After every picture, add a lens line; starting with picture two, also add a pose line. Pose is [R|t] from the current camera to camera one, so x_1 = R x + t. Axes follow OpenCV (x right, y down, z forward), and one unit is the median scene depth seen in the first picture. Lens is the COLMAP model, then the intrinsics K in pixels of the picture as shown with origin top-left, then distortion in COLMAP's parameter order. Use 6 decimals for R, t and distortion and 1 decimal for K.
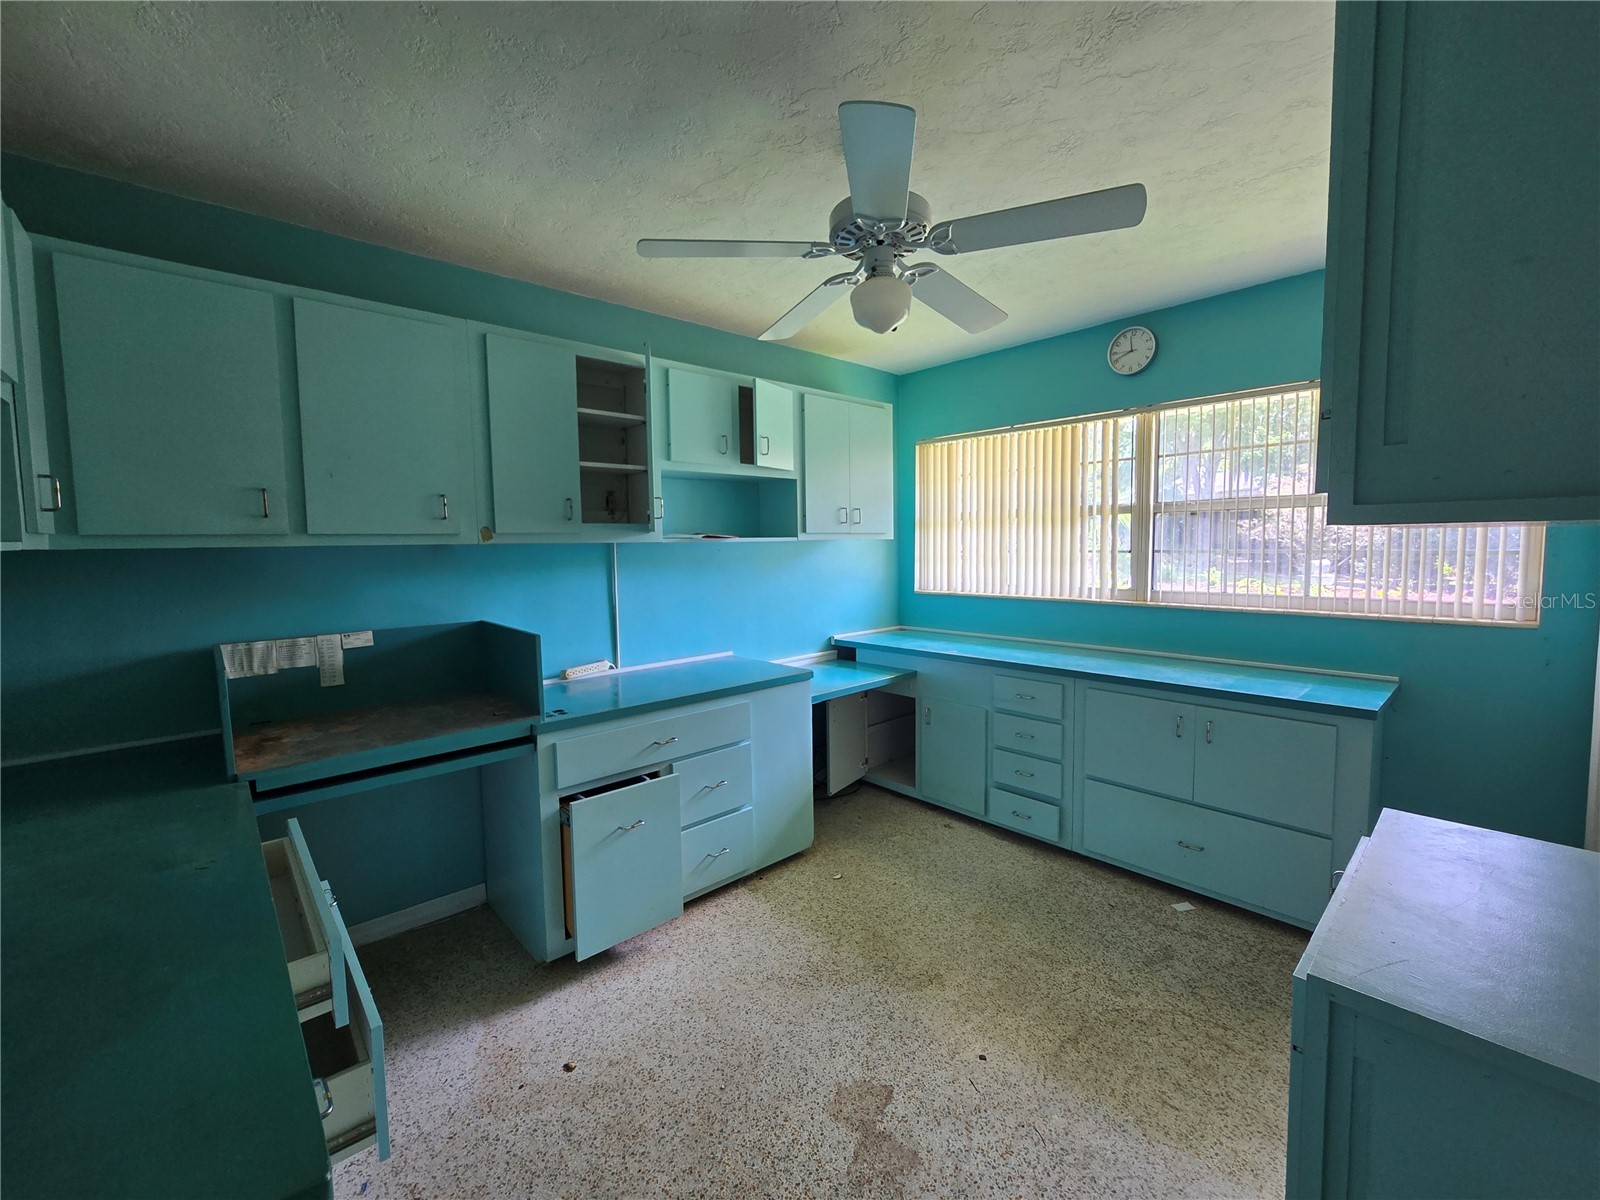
lens RADIAL K [[661.1, 0, 804.6], [0, 661.1, 594.8], [0, 0, 1]] dist [-0.000527, 0.000050]
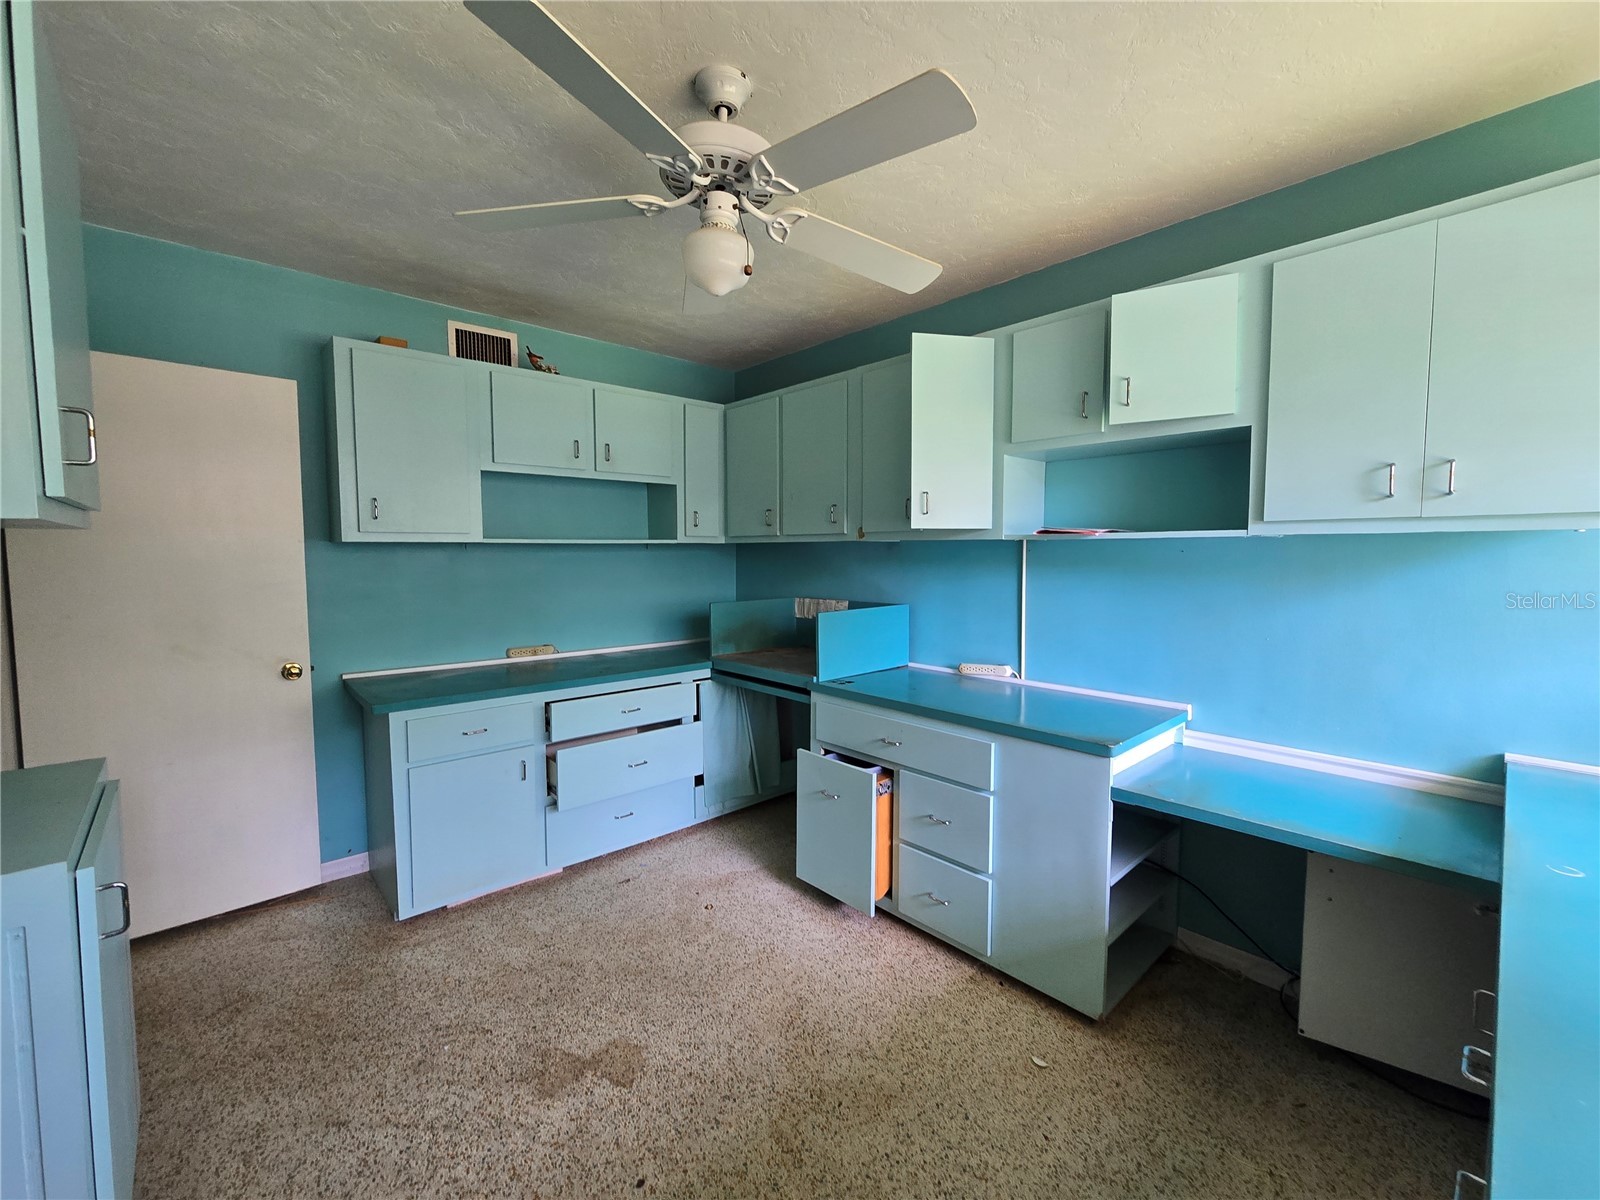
lens RADIAL K [[661.1, 0, 804.6], [0, 661.1, 594.8], [0, 0, 1]] dist [-0.000527, 0.000050]
pose [[-0.001070, 0.082399, -0.996599, 0.891188], [-0.076055, 0.993706, 0.082242, -0.079504], [0.997103, 0.075884, 0.005204, 1.007640]]
